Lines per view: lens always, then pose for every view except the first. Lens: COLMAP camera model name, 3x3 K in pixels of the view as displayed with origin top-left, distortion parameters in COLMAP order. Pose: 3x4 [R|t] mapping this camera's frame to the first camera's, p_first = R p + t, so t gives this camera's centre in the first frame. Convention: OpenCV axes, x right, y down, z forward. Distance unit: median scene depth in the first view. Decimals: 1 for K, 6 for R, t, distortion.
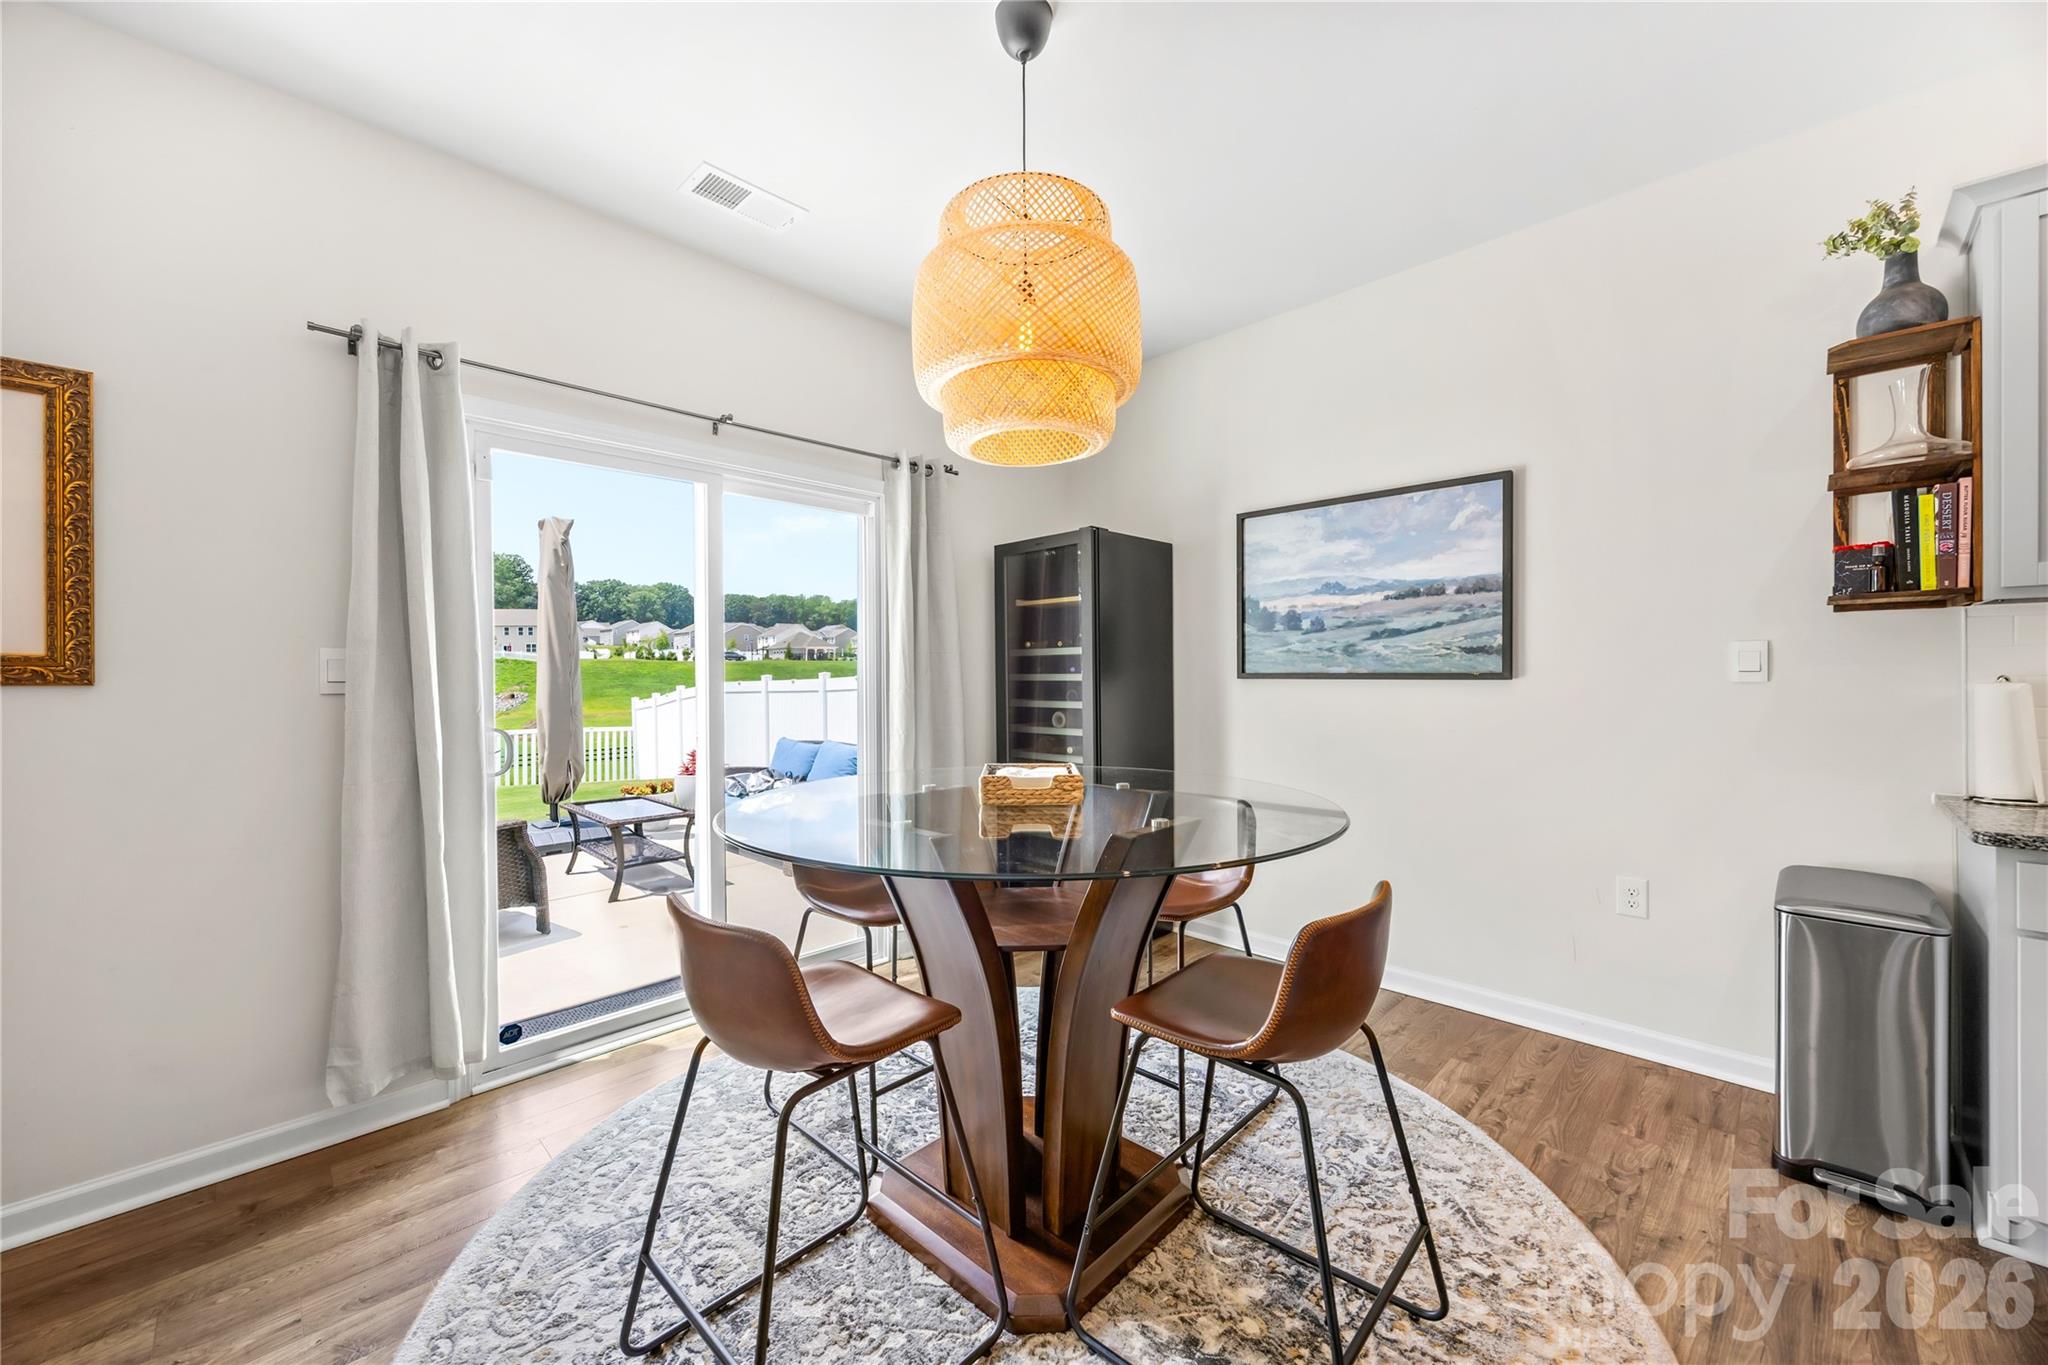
lens RADIAL K [[774.6, 0, 1023.2], [0, 774.6, 678.4], [0, 0, 1]] dist [-0.001520, -0.000184]
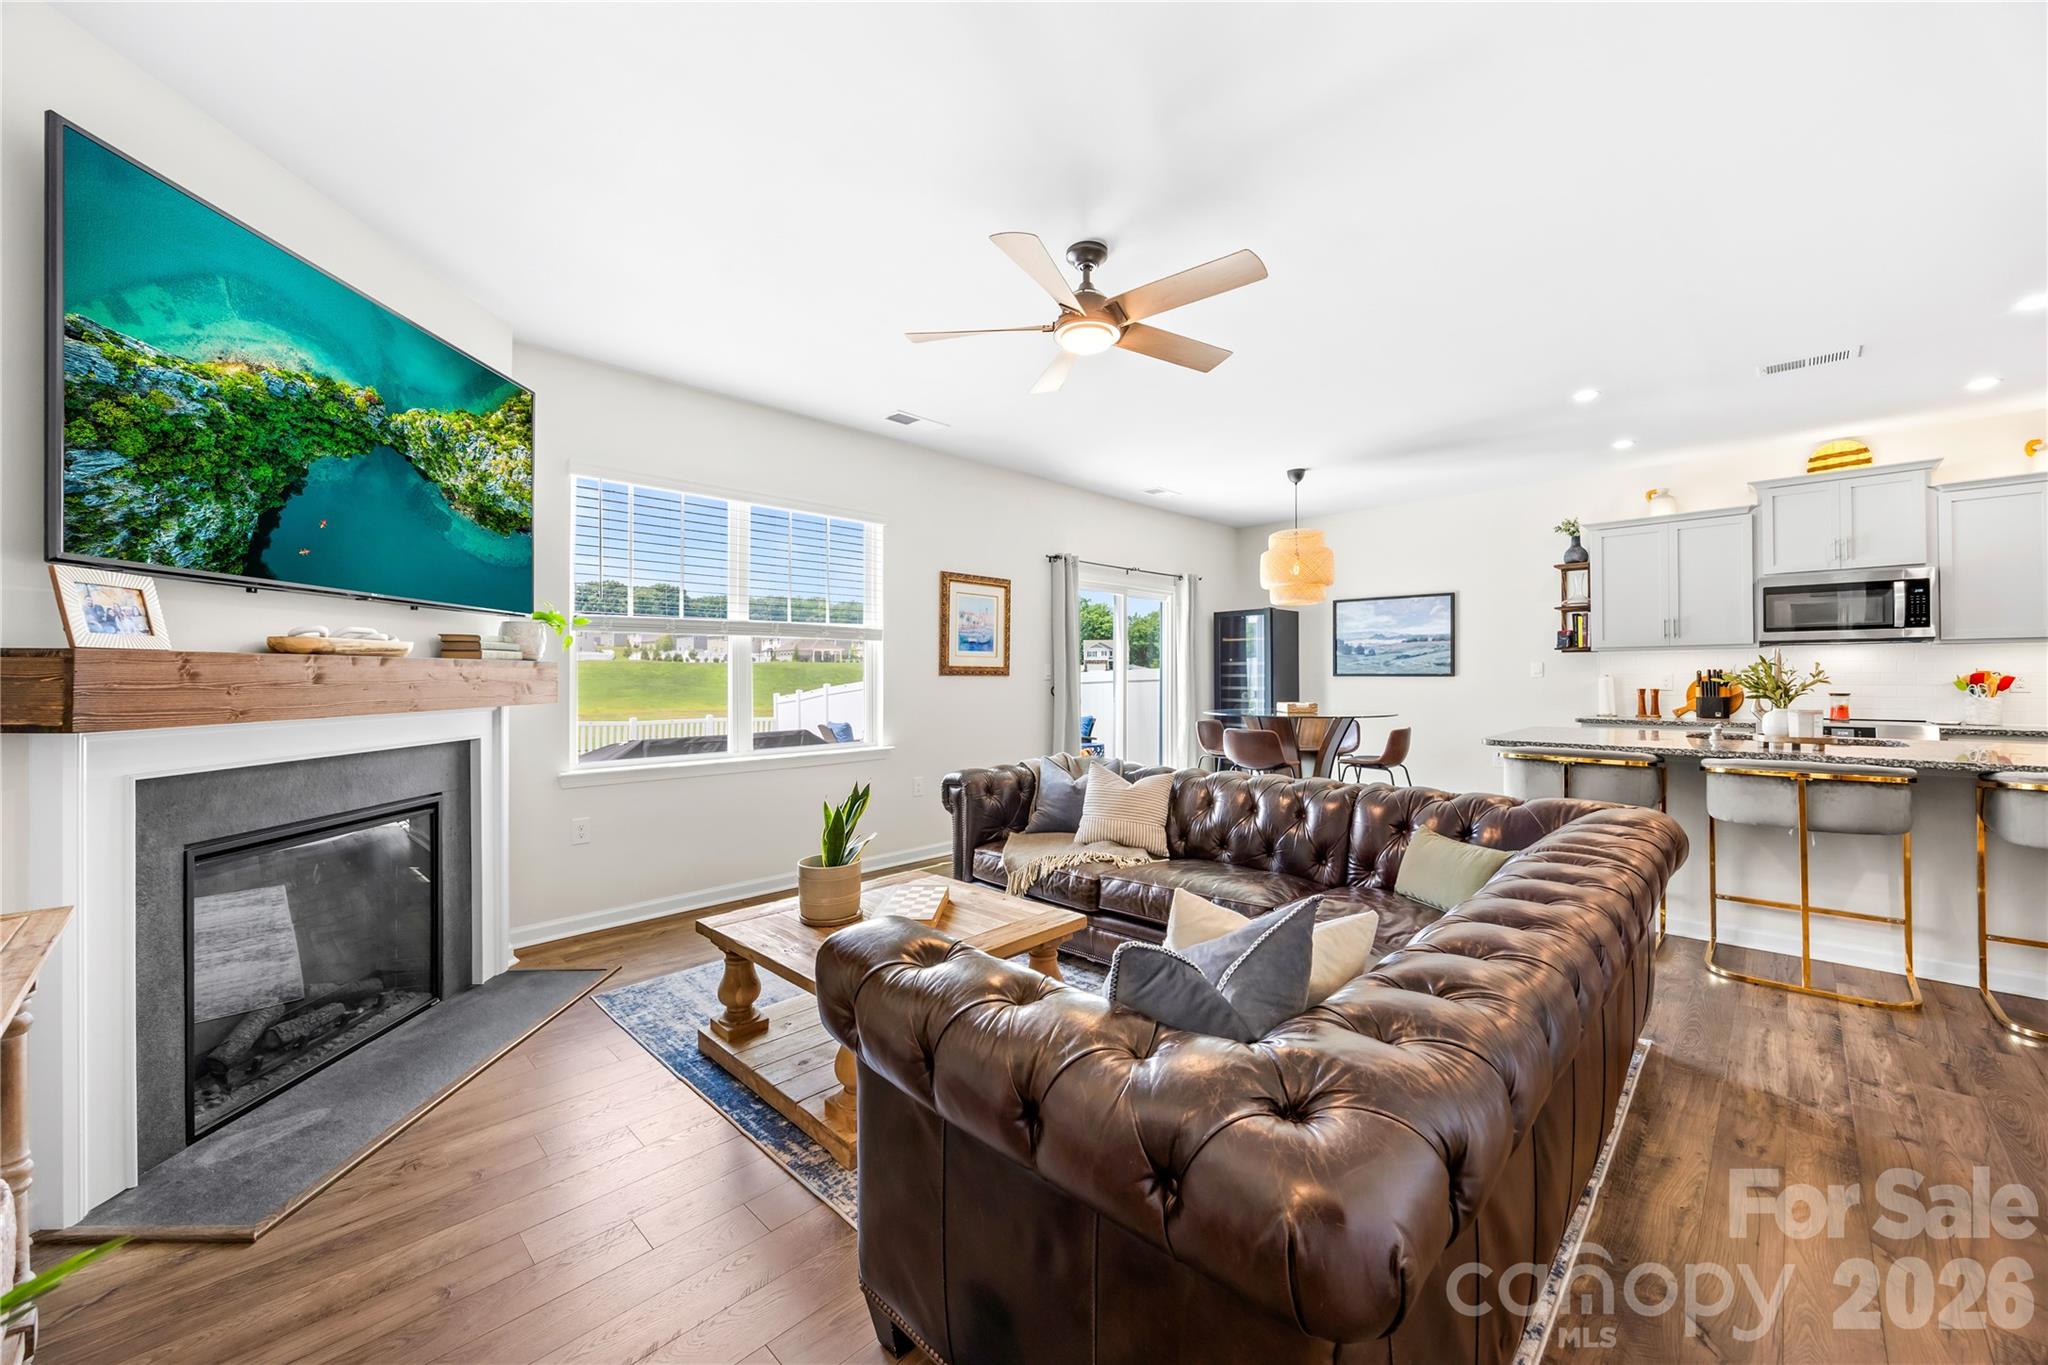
lens RADIAL K [[777.3, 0, 1022.5], [0, 777.3, 674.4], [0, 0, 1]] dist [-0.001353, -0.000288]
pose [[0.999964, 0.003087, 0.007849, -0.750575], [-0.003023, 0.999962, -0.008151, 0.018752], [-0.007874, 0.008127, 0.999936, -1.437206]]
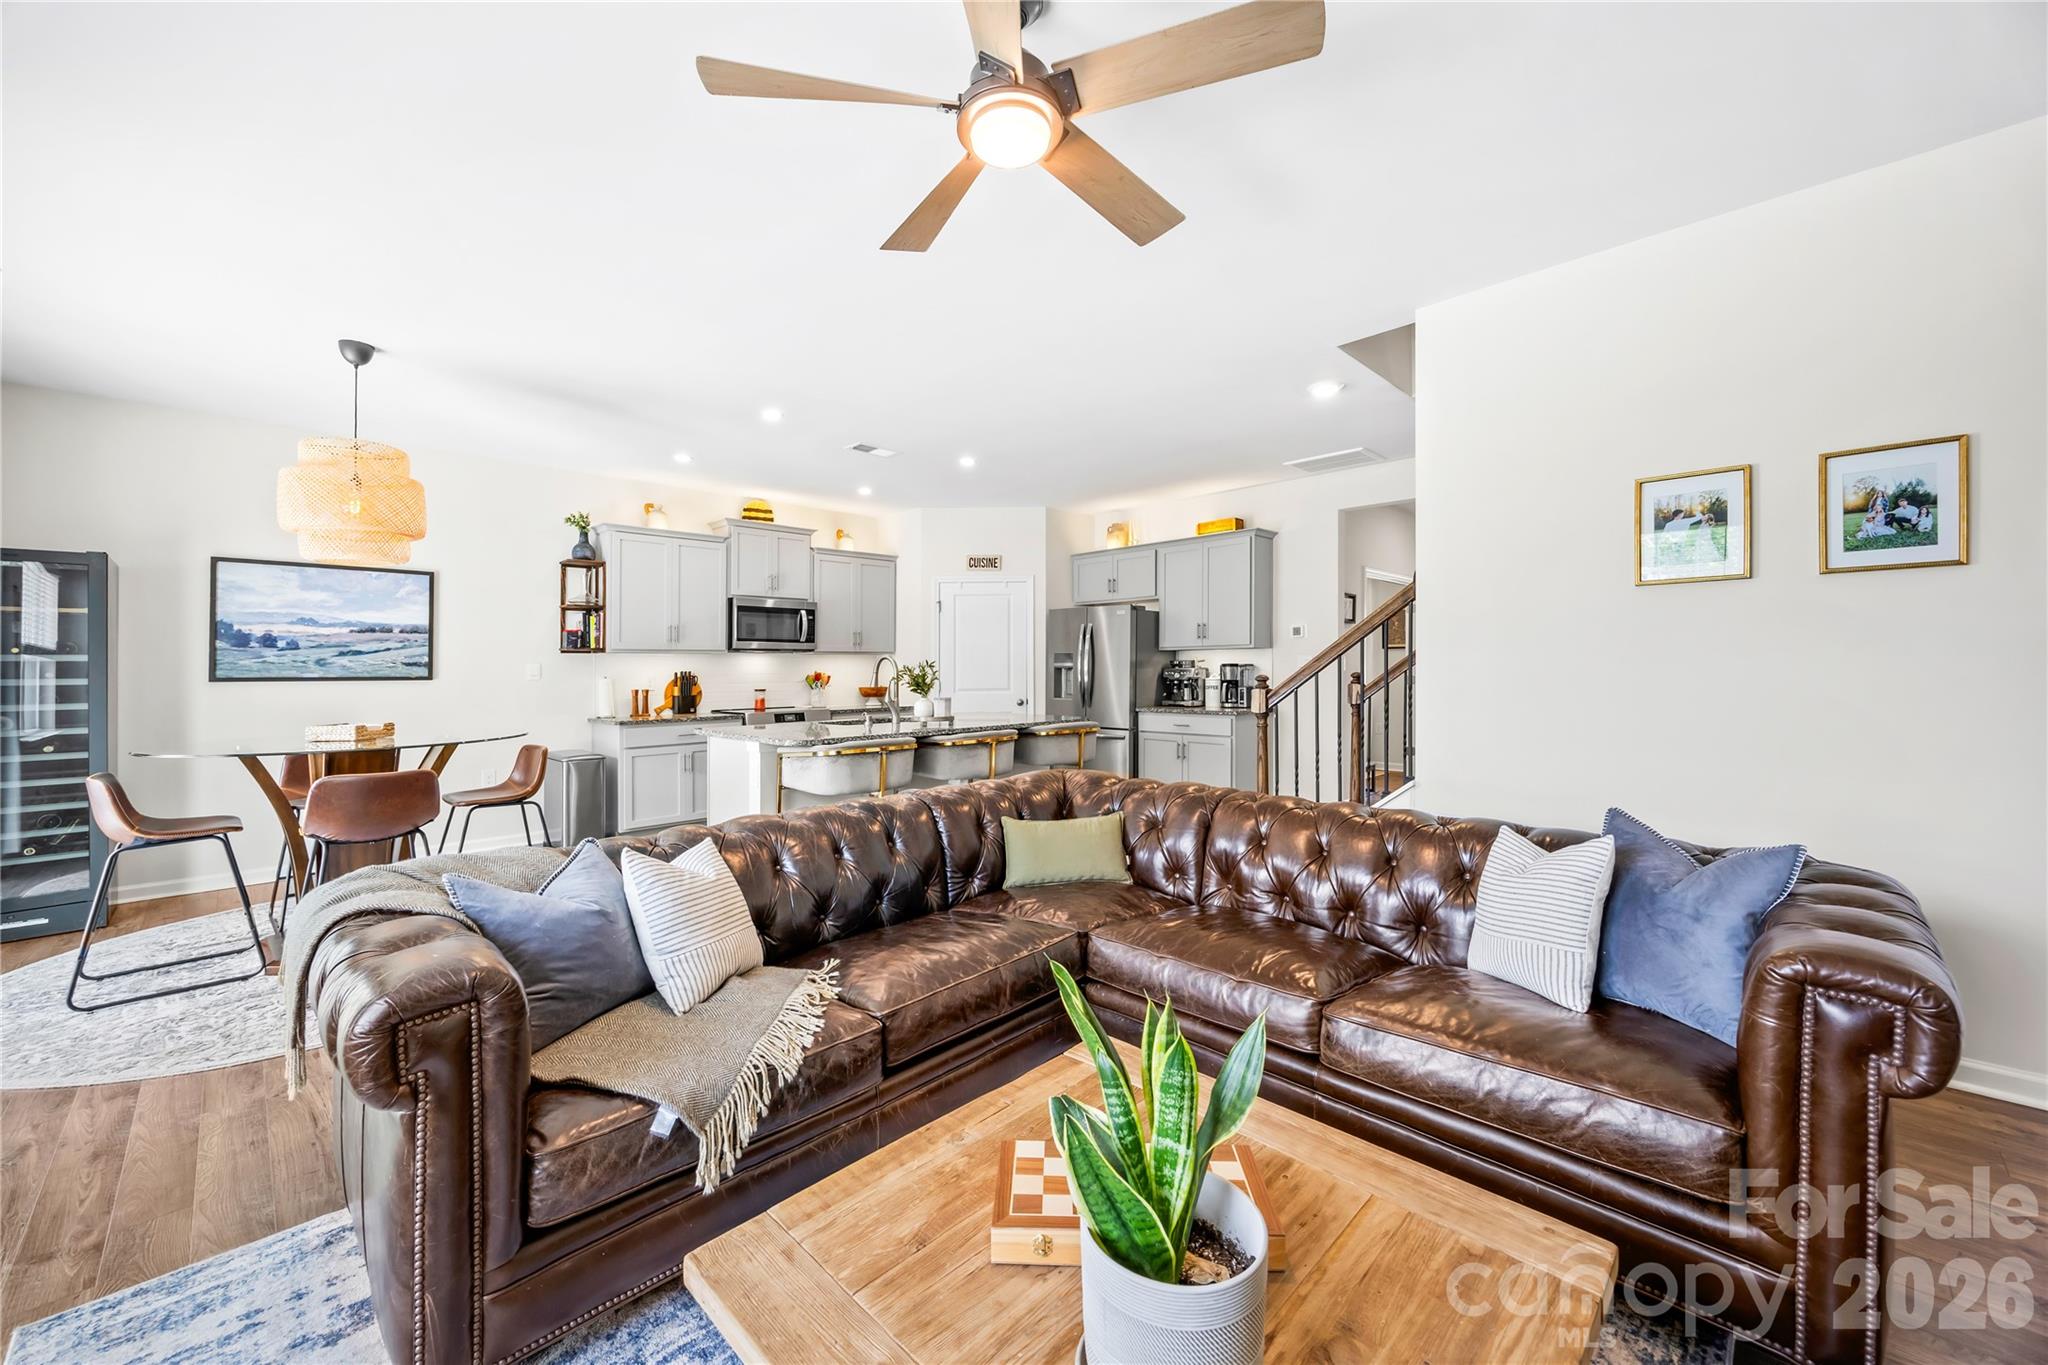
lens RADIAL K [[791.6, 0, 1016.8], [0, 791.6, 650.9], [0, 0, 1]] dist [-0.002300, -0.000245]
pose [[0.000347, 0.033574, 0.999436, -1.291880], [0.016912, 0.999293, -0.033575, 0.018782], [-0.999857, 0.016914, -0.000222, -0.439675]]
